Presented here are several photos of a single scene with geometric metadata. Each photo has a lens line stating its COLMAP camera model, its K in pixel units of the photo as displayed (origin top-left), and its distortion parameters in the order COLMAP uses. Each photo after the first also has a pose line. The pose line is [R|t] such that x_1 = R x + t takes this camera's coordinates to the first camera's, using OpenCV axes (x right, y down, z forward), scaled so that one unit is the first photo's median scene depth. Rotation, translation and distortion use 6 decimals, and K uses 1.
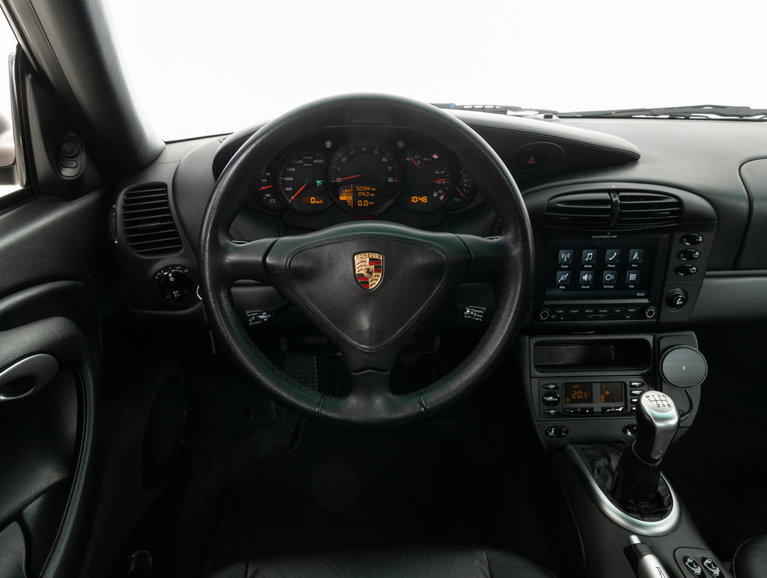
lens RADIAL K [[578.8, 0, 385.6], [0, 578.8, 283.3], [0, 0, 1]] dist [0.007336, -0.018058]
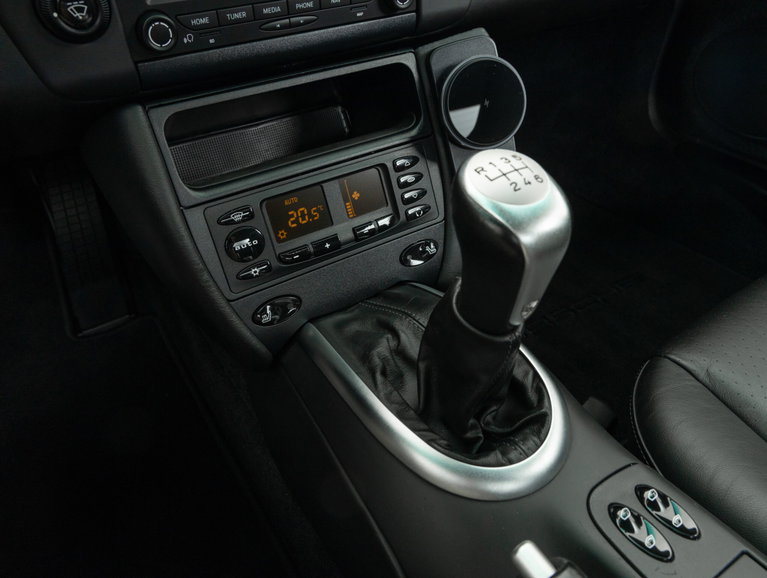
lens RADIAL K [[578.8, 0, 398.5], [0, 578.8, 281.7], [0, 0, 1]] dist [0.007336, -0.018058]
pose [[0.853929, -0.326651, 0.405098, 0.205097], [0.199251, 0.924363, 0.325348, 0.110705], [-0.480733, -0.197108, 0.854426, 0.585659]]
